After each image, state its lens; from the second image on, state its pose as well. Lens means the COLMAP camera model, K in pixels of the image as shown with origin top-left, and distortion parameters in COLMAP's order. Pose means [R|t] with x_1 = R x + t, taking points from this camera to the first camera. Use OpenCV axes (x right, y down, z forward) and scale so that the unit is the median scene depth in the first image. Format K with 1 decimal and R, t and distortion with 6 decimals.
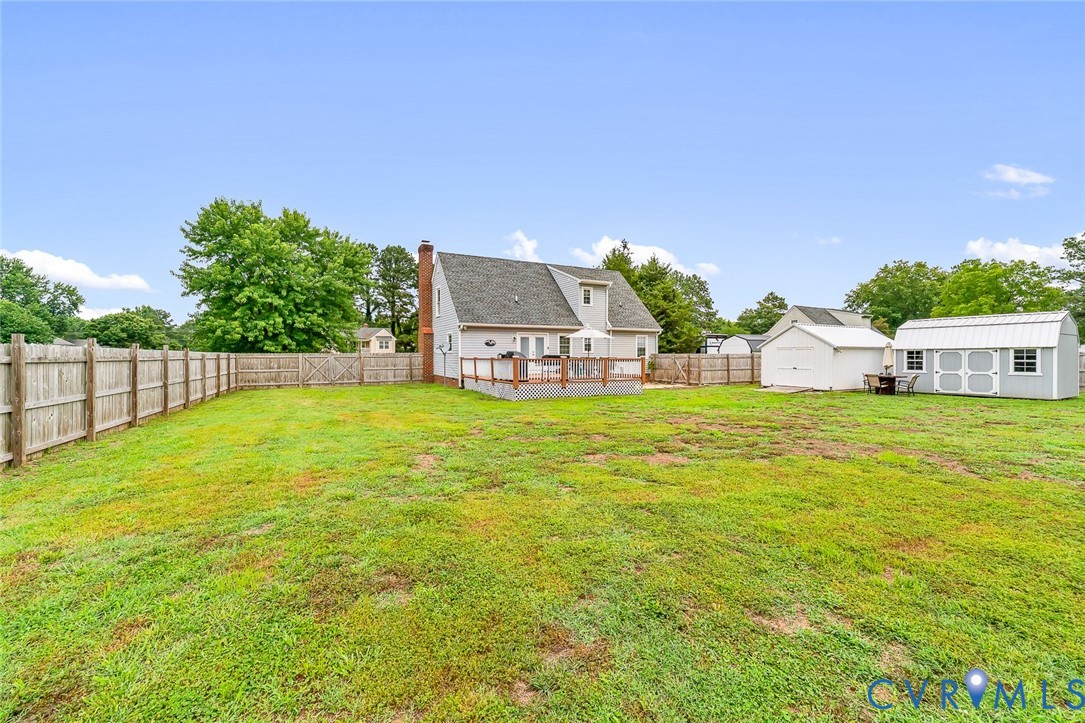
lens RADIAL K [[434.1, 0, 550.3], [0, 434.1, 359.1], [0, 0, 1]] dist [-0.007864, 0.004083]
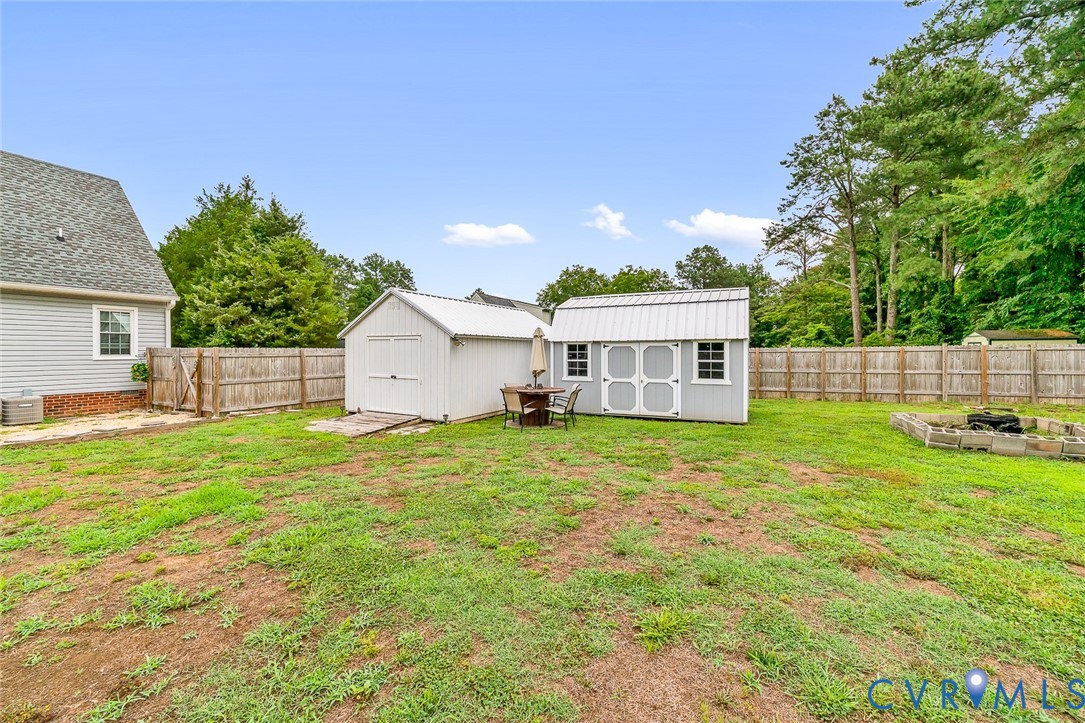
lens RADIAL K [[434.1, 0, 544.7], [0, 434.1, 358.0], [0, 0, 1]] dist [-0.007864, 0.004083]
pose [[0.826858, -0.006609, 0.562372, 0.373943], [0.002332, 0.999963, 0.008322, -0.004351], [-0.562406, -0.005569, 0.826842, 0.422518]]
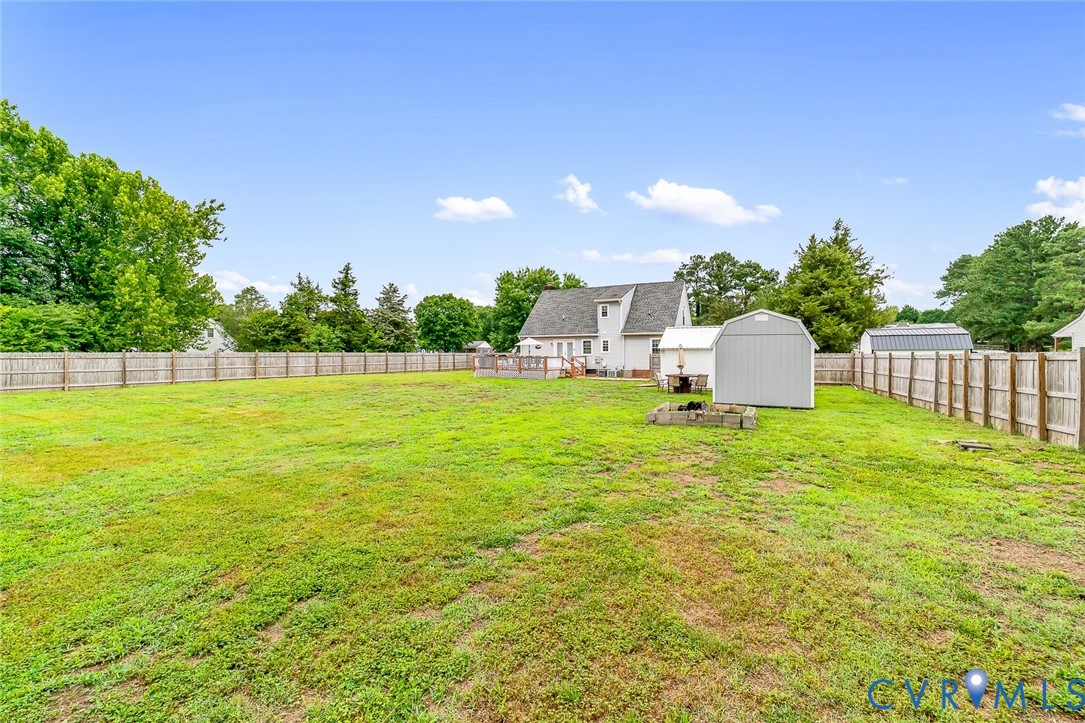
lens RADIAL K [[434.1, 0, 551.8], [0, 434.1, 359.2], [0, 0, 1]] dist [-0.007864, 0.004083]
pose [[0.583736, 0.013530, -0.811830, 1.156606], [-0.006933, 0.999908, 0.011679, -0.009144], [0.811914, -0.001189, 0.583776, 0.074999]]
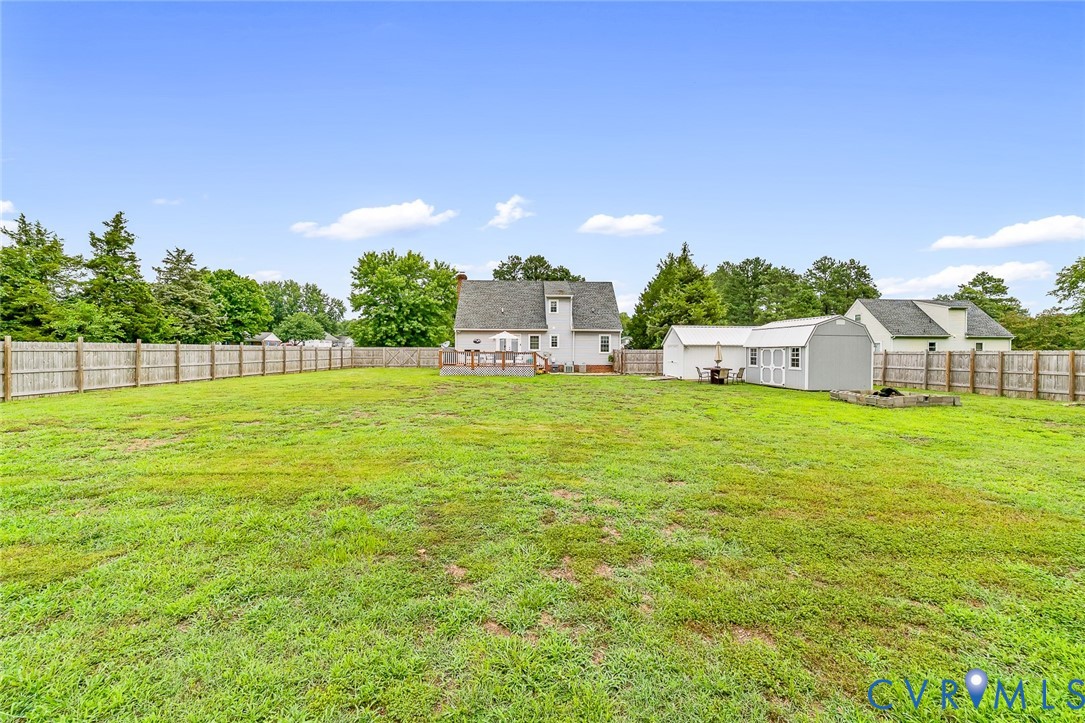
lens RADIAL K [[434.1, 0, 546.0], [0, 434.1, 364.9], [0, 0, 1]] dist [-0.007864, 0.004083]
pose [[0.909716, 0.023076, -0.414589, 0.663853], [-0.011820, 0.999489, 0.029695, -0.002365], [0.415062, -0.022114, 0.909524, -0.260476]]
